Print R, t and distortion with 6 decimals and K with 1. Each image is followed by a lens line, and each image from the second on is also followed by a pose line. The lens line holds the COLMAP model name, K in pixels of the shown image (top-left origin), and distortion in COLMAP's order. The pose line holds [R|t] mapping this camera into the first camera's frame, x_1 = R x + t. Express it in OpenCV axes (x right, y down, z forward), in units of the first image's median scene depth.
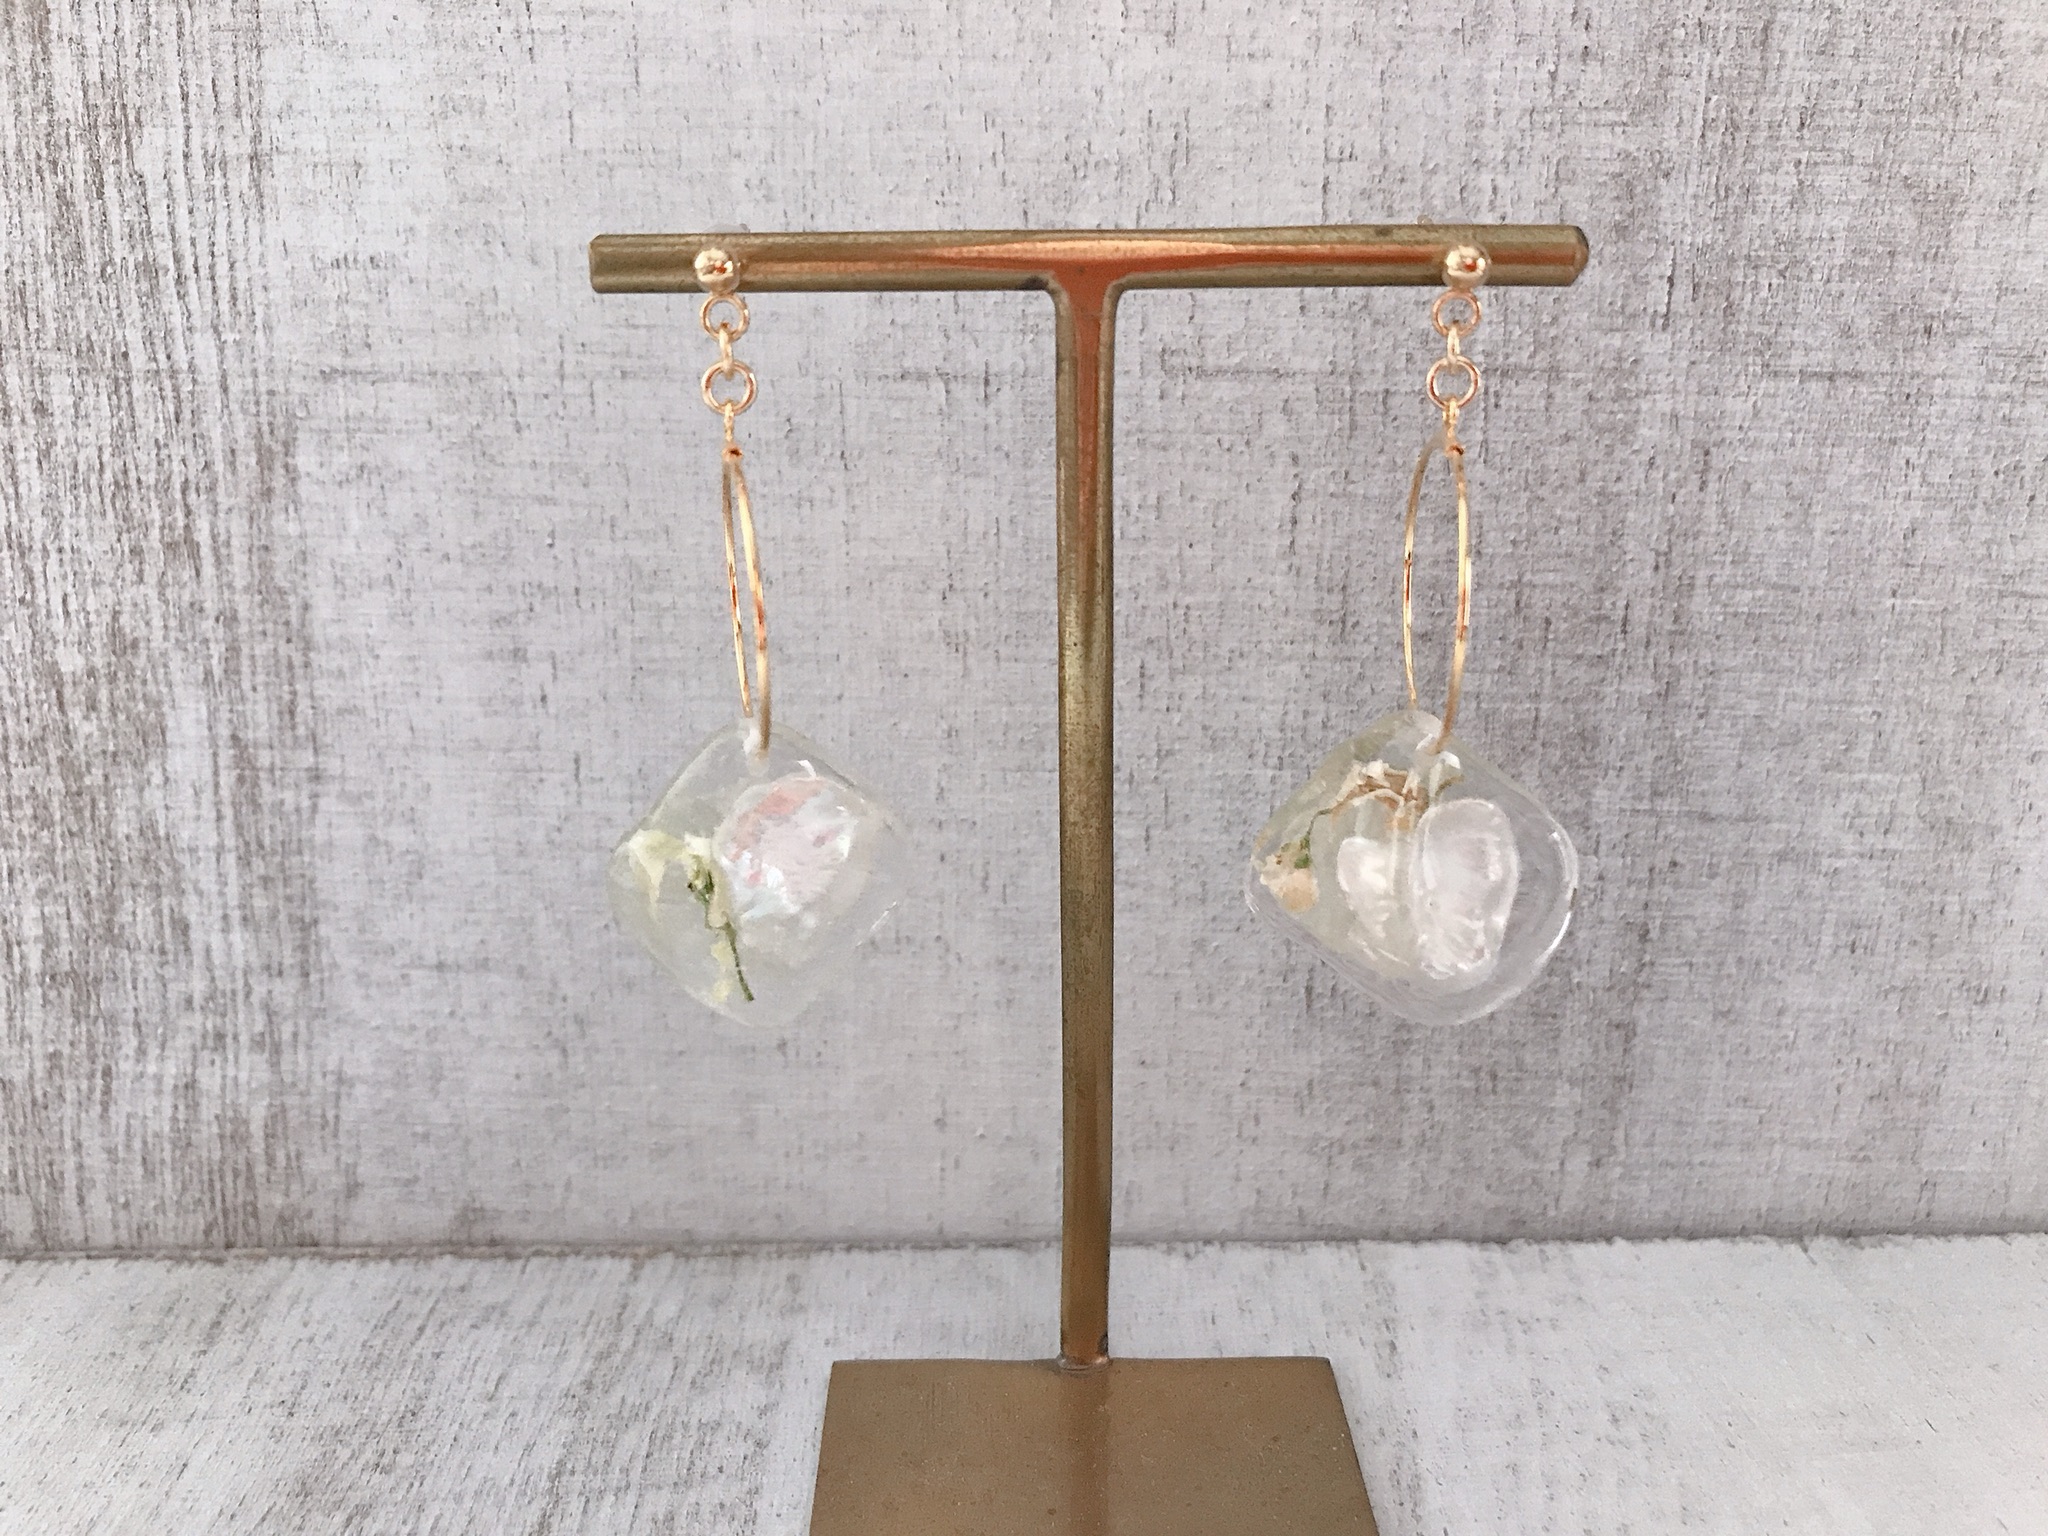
lens RADIAL K [[1738.0, 0, 1005.9], [0, 1738.0, 781.1], [0, 0, 1]] dist [-0.036815, 0.023845]
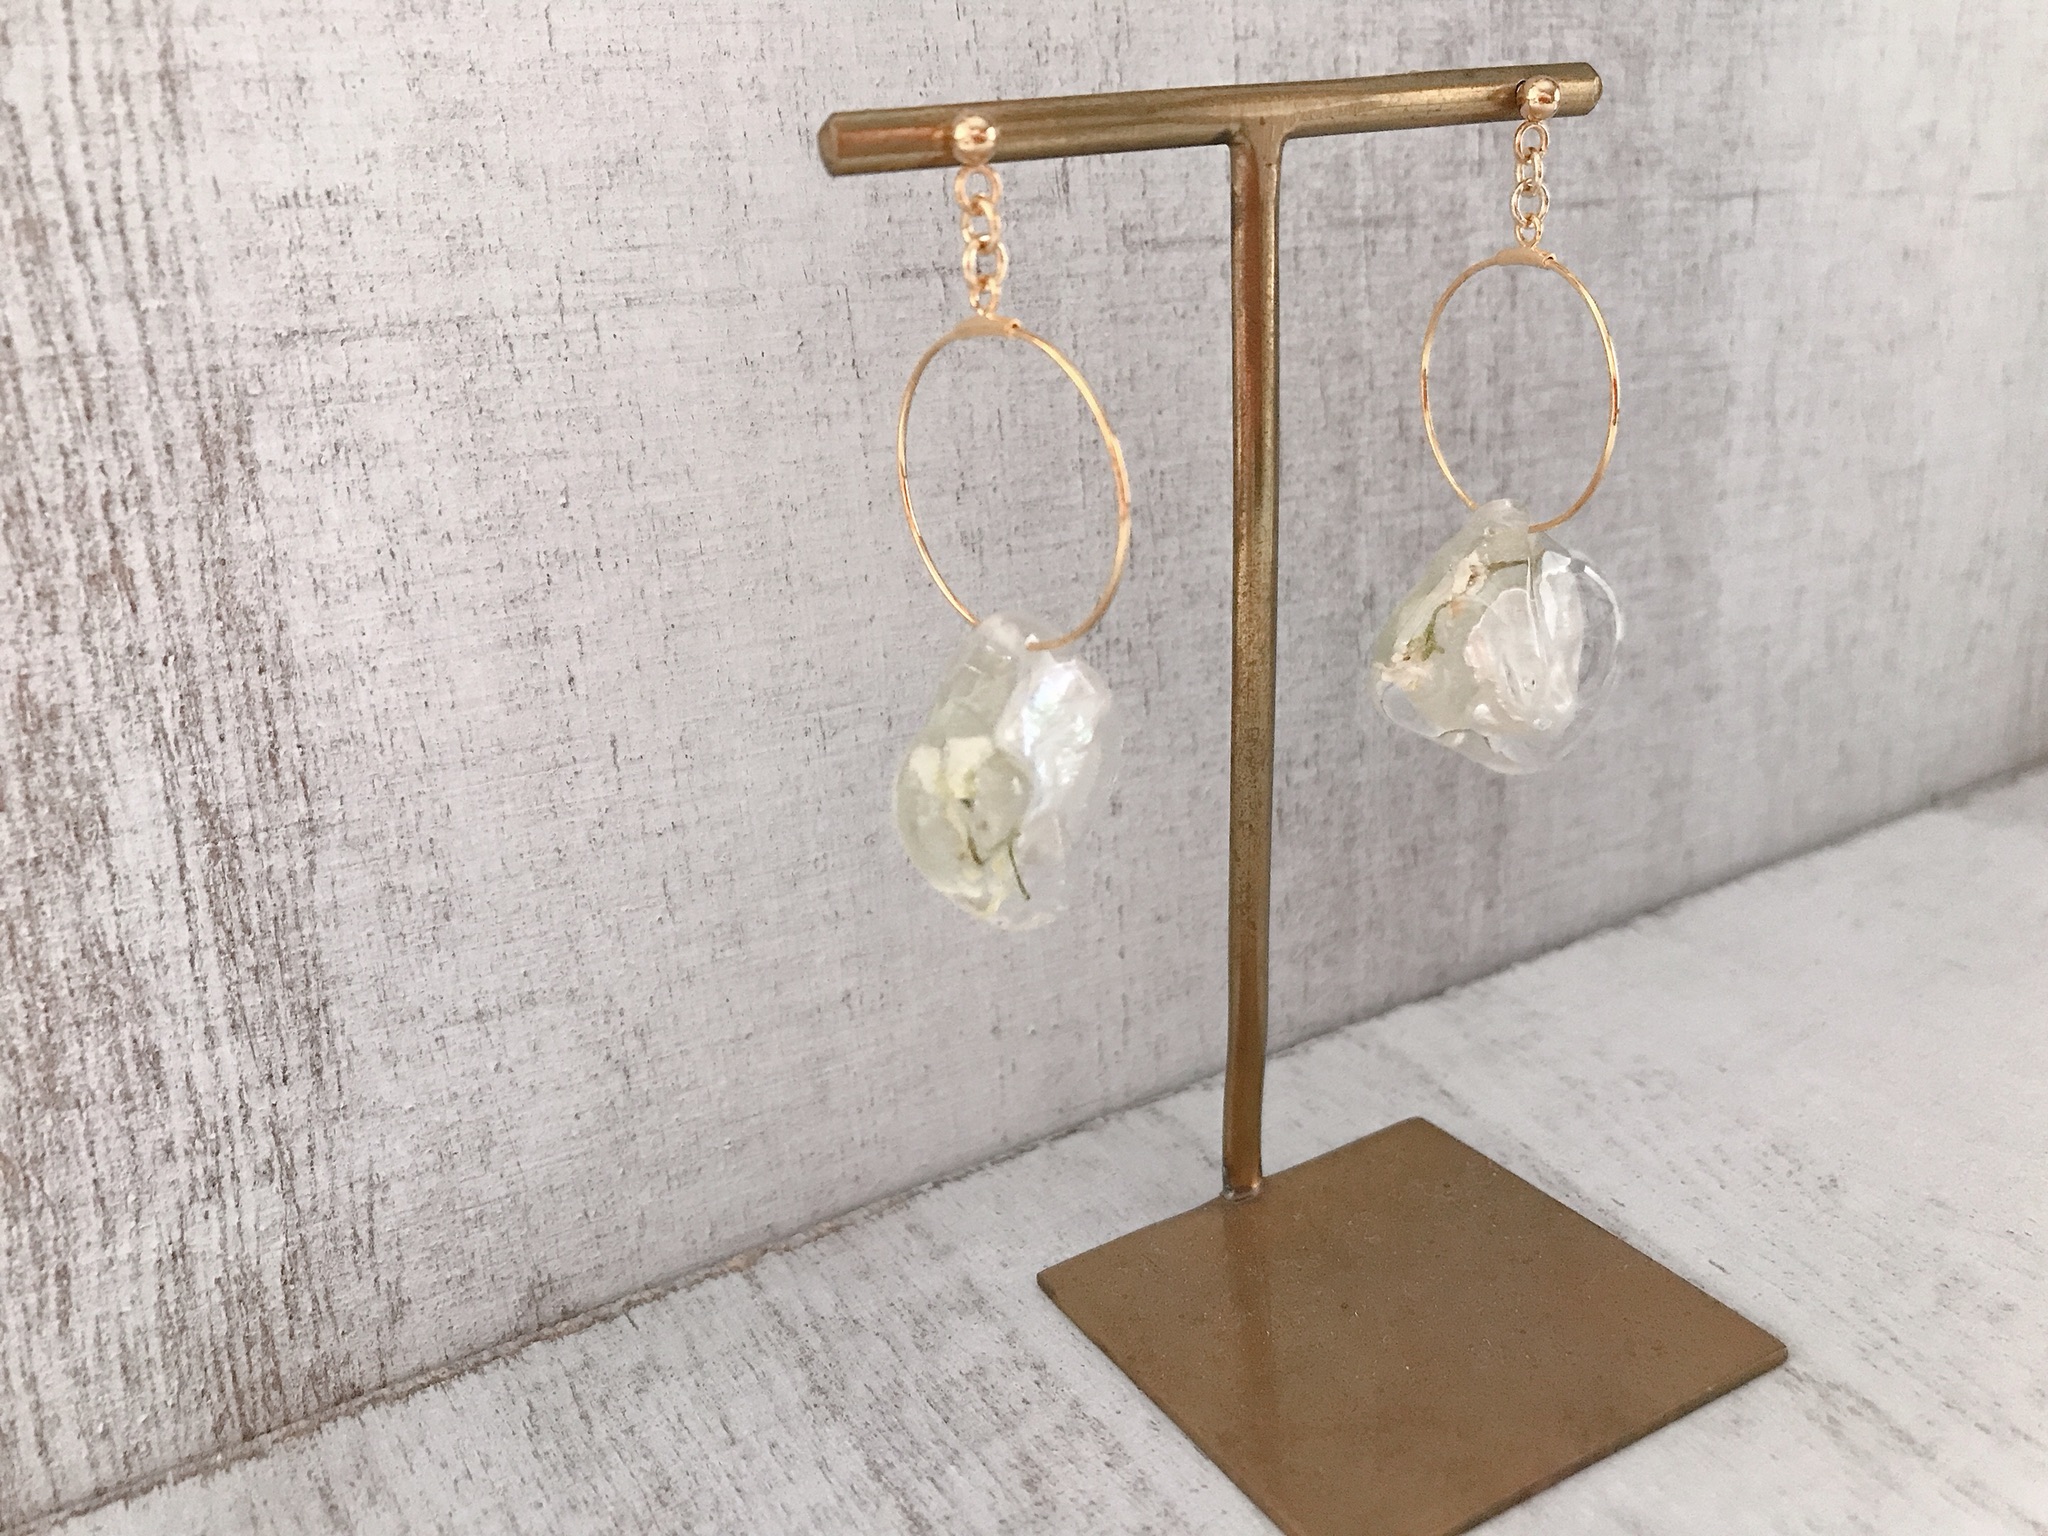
lens RADIAL K [[1738.0, 0, 1008.0], [0, 1738.0, 778.7], [0, 0, 1]] dist [-0.036815, 0.023845]
pose [[0.867515, -0.222571, 0.444837, -0.485334], [0.220862, 0.973670, 0.056446, 0.000985], [-0.445687, 0.049280, 0.893831, 0.108335]]
